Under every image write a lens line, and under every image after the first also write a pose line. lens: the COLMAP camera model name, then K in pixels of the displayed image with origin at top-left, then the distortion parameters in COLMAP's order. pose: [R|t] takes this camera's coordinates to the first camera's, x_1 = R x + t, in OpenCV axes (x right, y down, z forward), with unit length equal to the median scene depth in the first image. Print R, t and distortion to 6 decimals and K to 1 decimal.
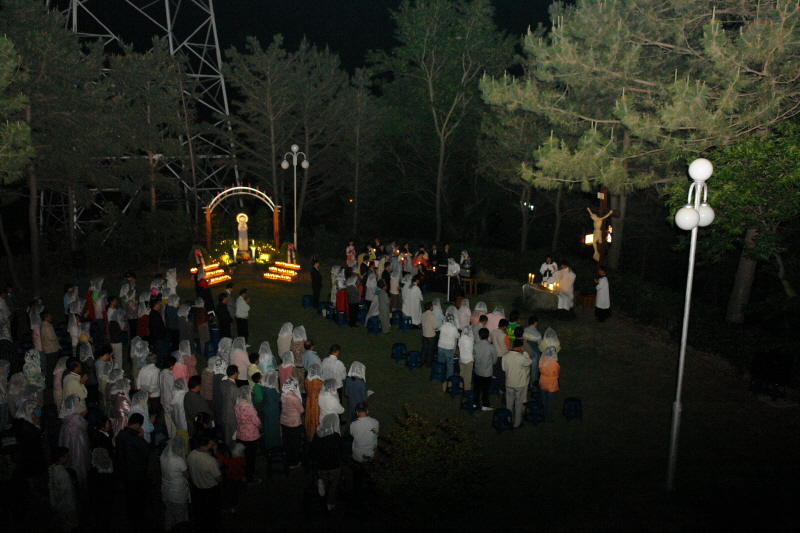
lens RADIAL K [[707.0, 0, 398.9], [0, 707.0, 264.4], [0, 0, 1]] dist [0.001953, 0.001610]
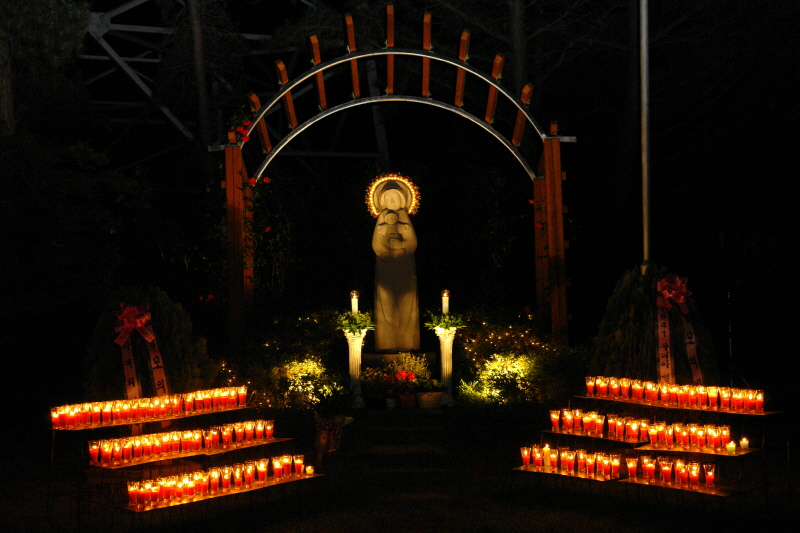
lens RADIAL K [[1251.3, 0, 398.8], [0, 1251.3, 267.0], [0, 0, 1]] dist [-0.019408, 0.000000]
pose [[0.975771, -0.031049, -0.216582, -0.143111], [-0.007518, 0.984537, -0.175014, 0.020617], [0.218667, 0.172402, 0.960449, 0.661567]]
